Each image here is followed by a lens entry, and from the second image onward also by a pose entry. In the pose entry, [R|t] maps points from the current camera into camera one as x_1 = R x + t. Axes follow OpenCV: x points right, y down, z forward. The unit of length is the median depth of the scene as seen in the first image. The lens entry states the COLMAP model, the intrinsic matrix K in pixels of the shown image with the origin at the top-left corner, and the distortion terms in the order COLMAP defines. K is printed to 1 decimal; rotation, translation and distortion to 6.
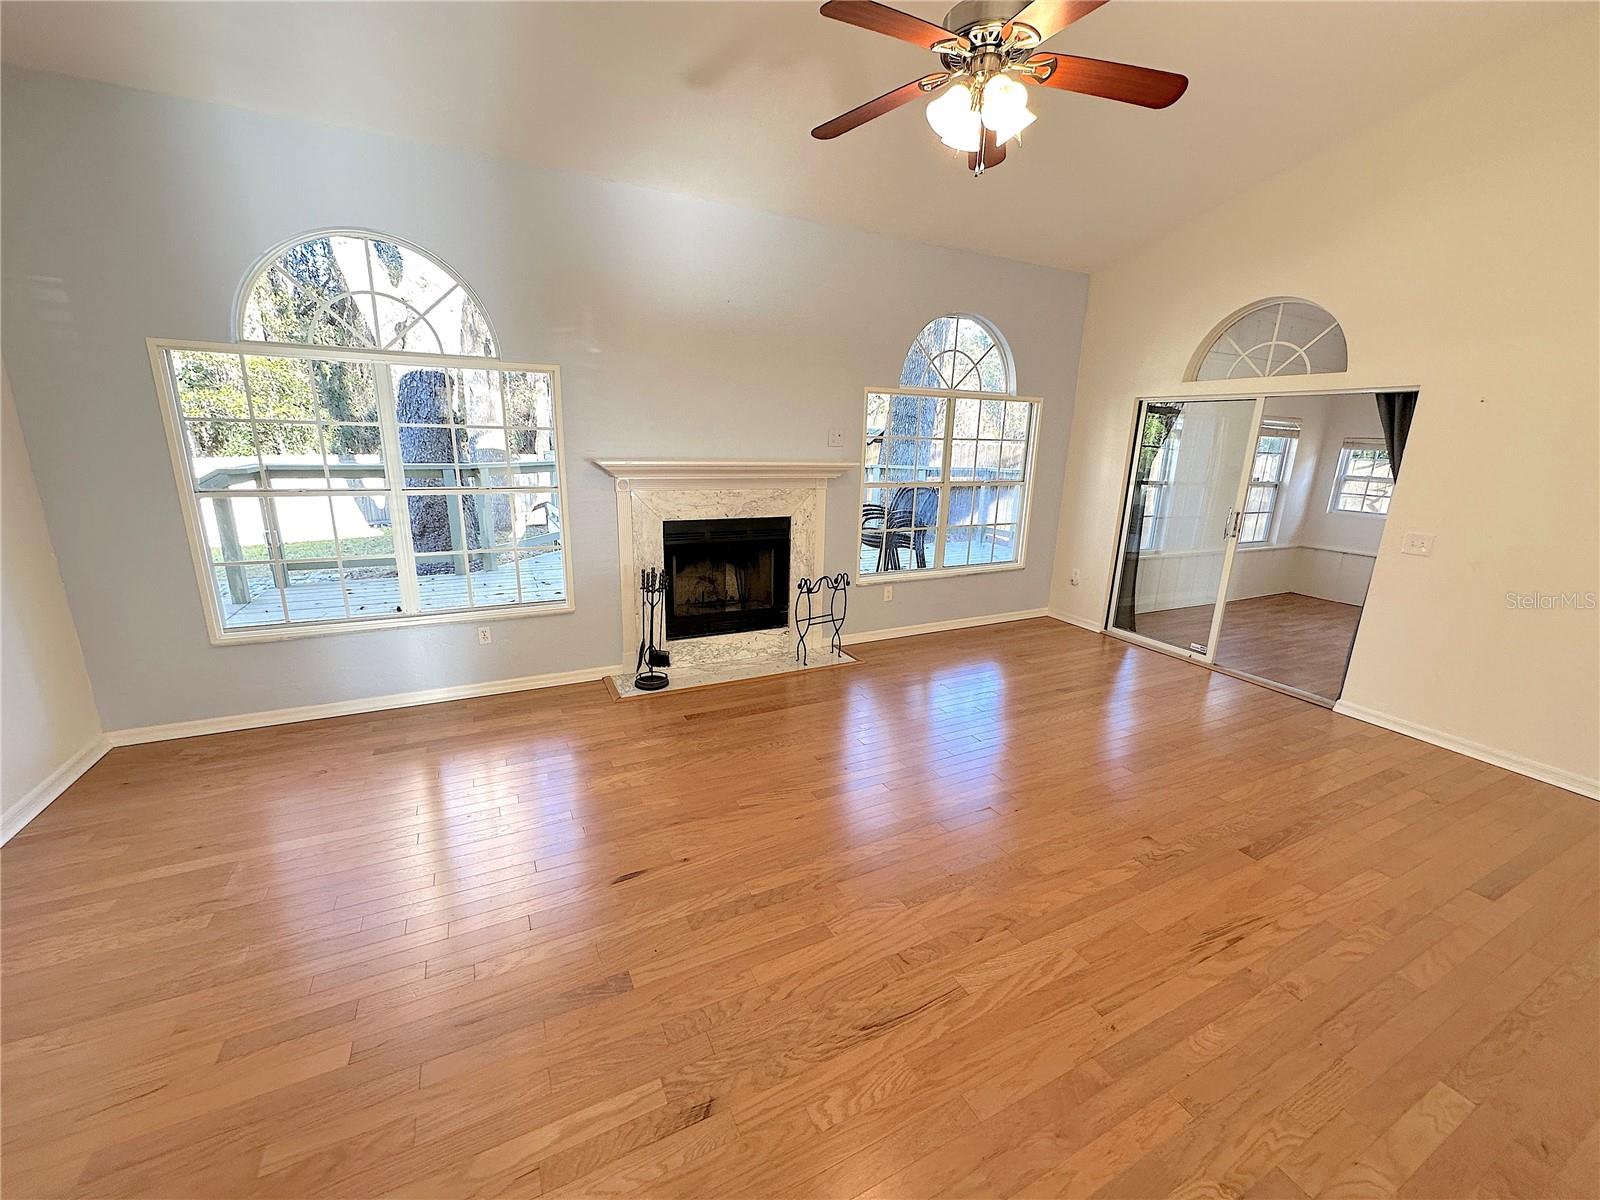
lens RADIAL K [[637.2, 0, 800.0], [0, 637.2, 600.0], [0, 0, 1]] dist [-0.001685, -0.000193]
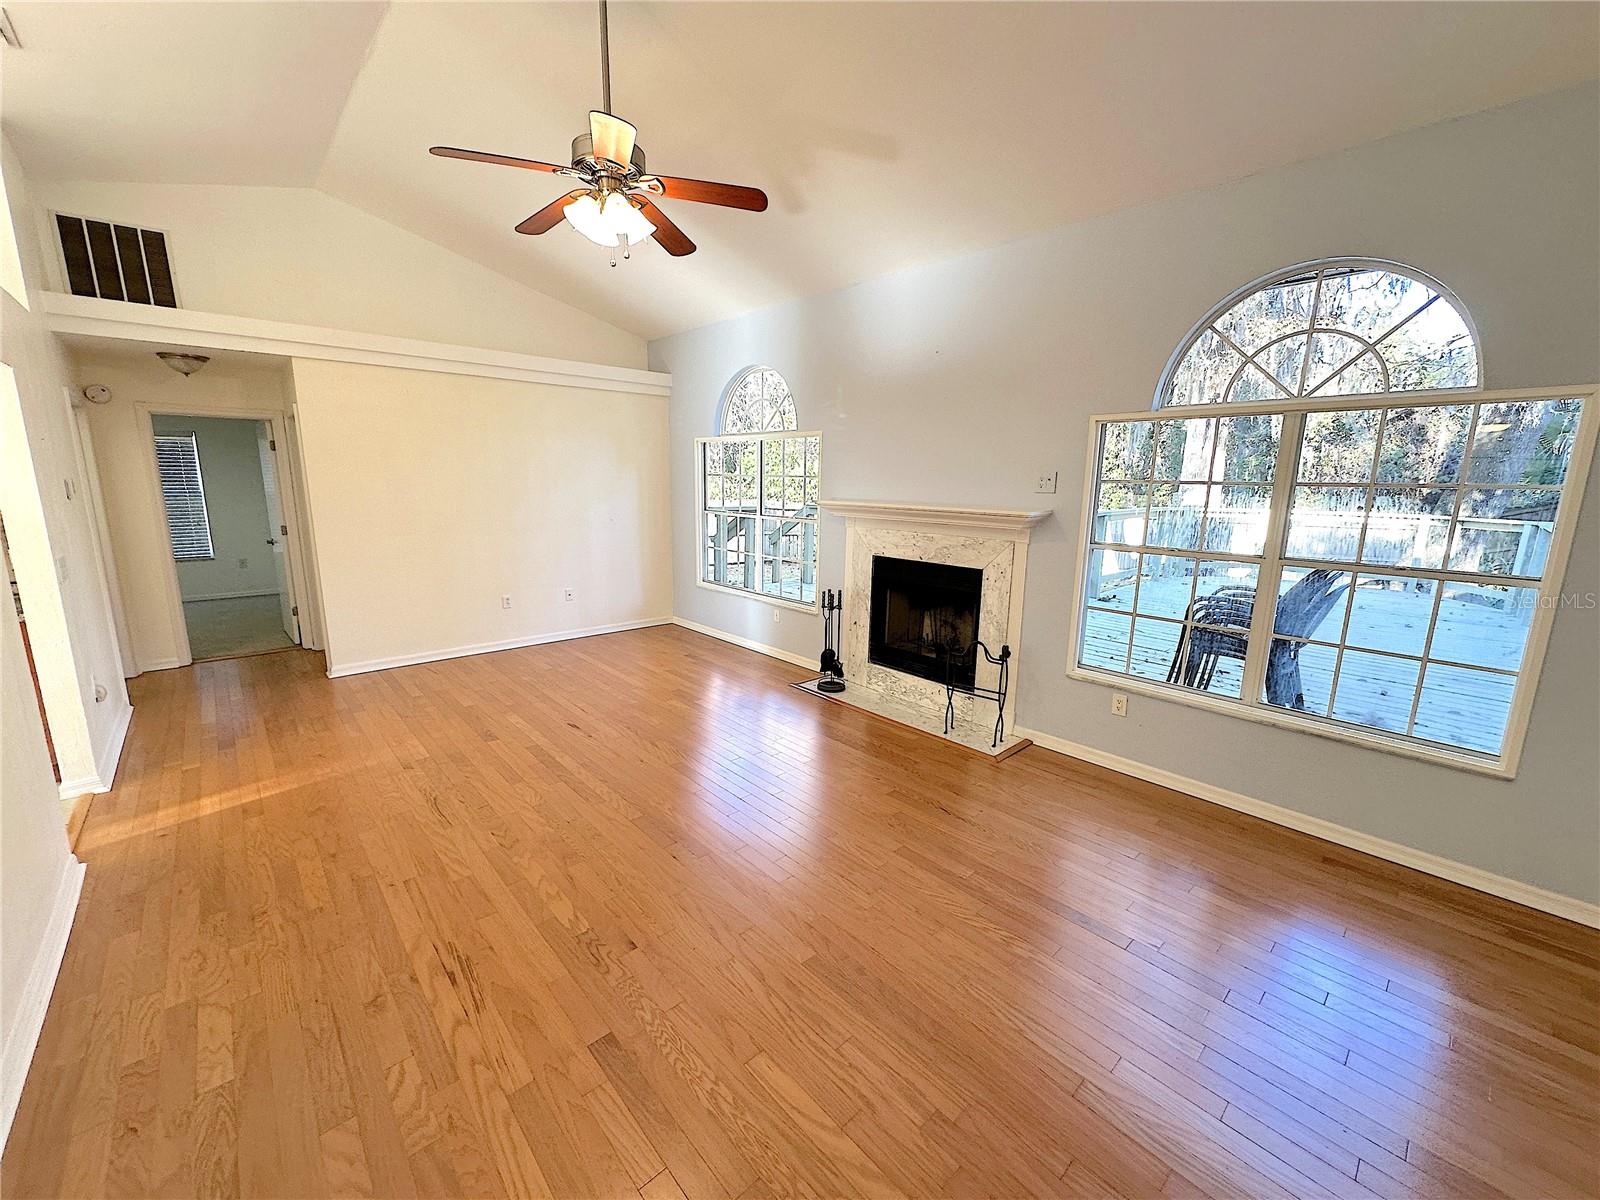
lens RADIAL K [[637.2, 0, 800.0], [0, 637.2, 600.0], [0, 0, 1]] dist [-0.001685, -0.000193]
pose [[0.272117, 0.160433, -0.948796, 0.834454], [-0.251359, 0.963621, 0.090850, -0.116058], [0.928855, 0.213766, 0.302543, 0.547162]]
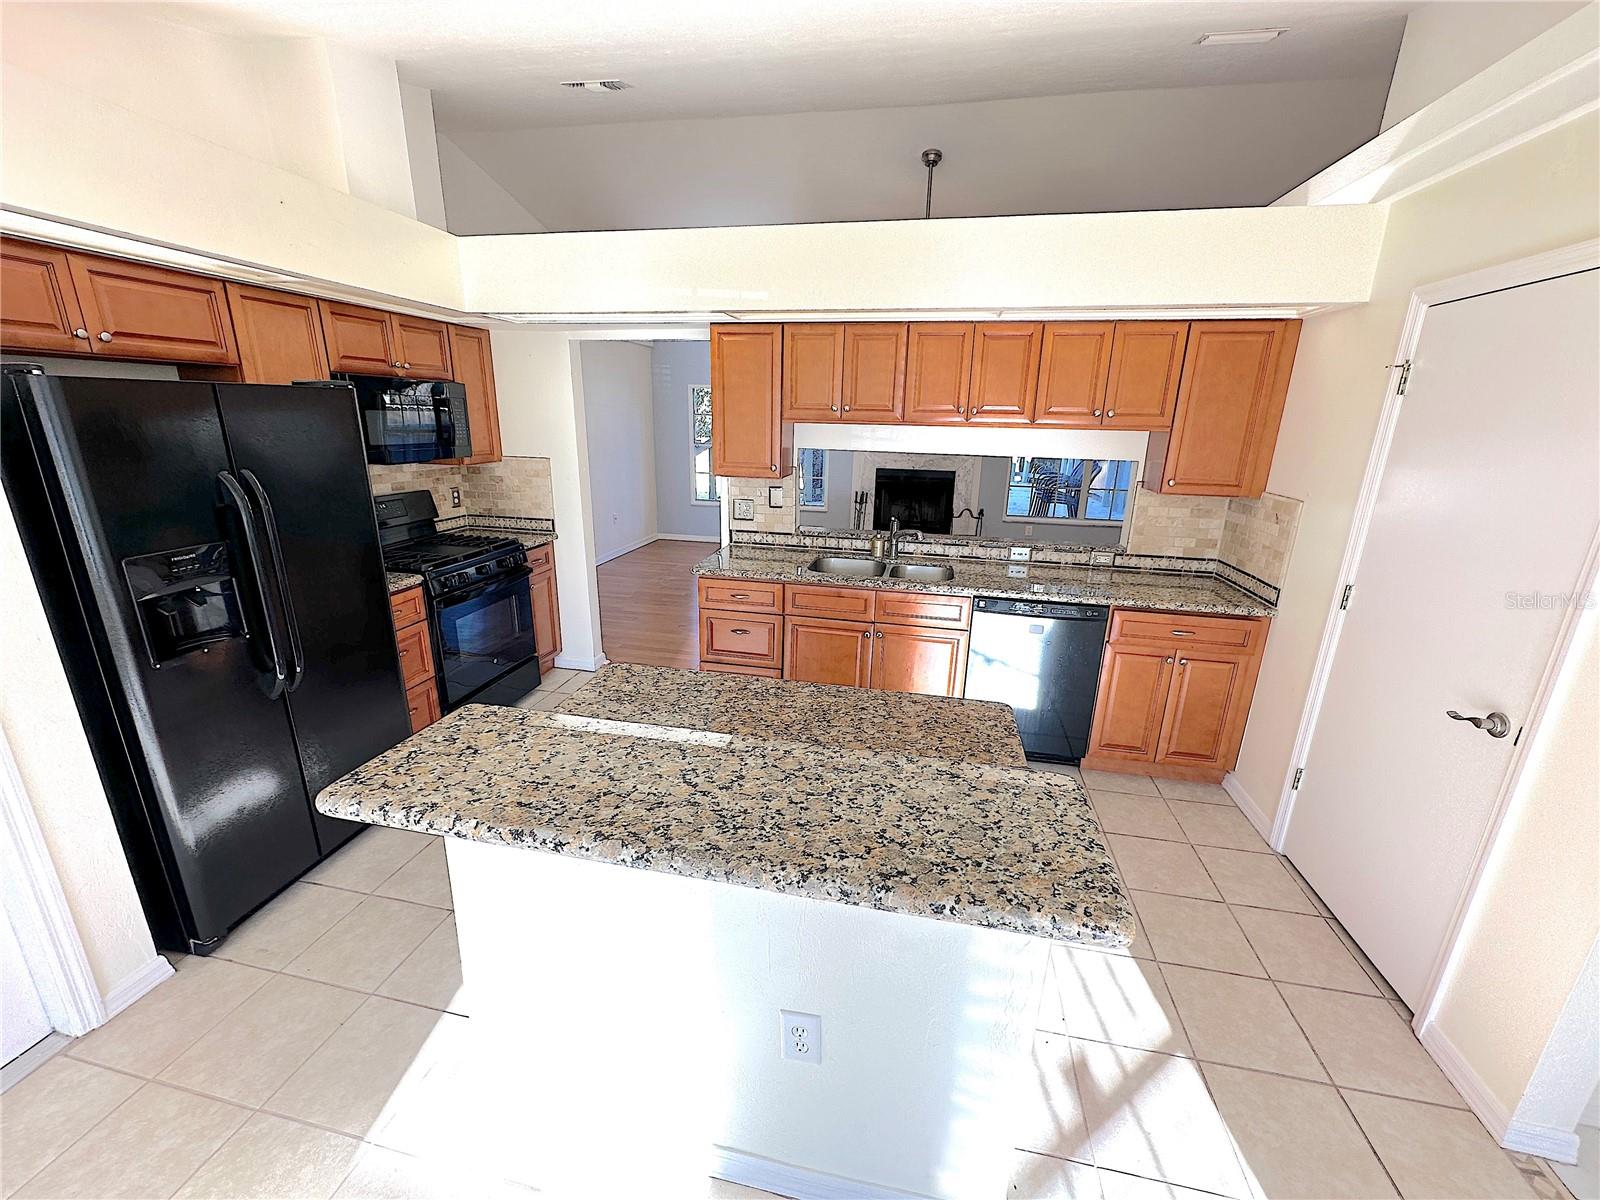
lens RADIAL K [[637.2, 0, 800.0], [0, 637.2, 600.0], [0, 0, 1]] dist [-0.001685, -0.000193]
pose [[0.786166, 0.164483, -0.595725, 0.759694], [-0.157412, 0.985434, 0.064350, 0.165884], [0.597632, 0.043184, 0.800607, -0.577759]]
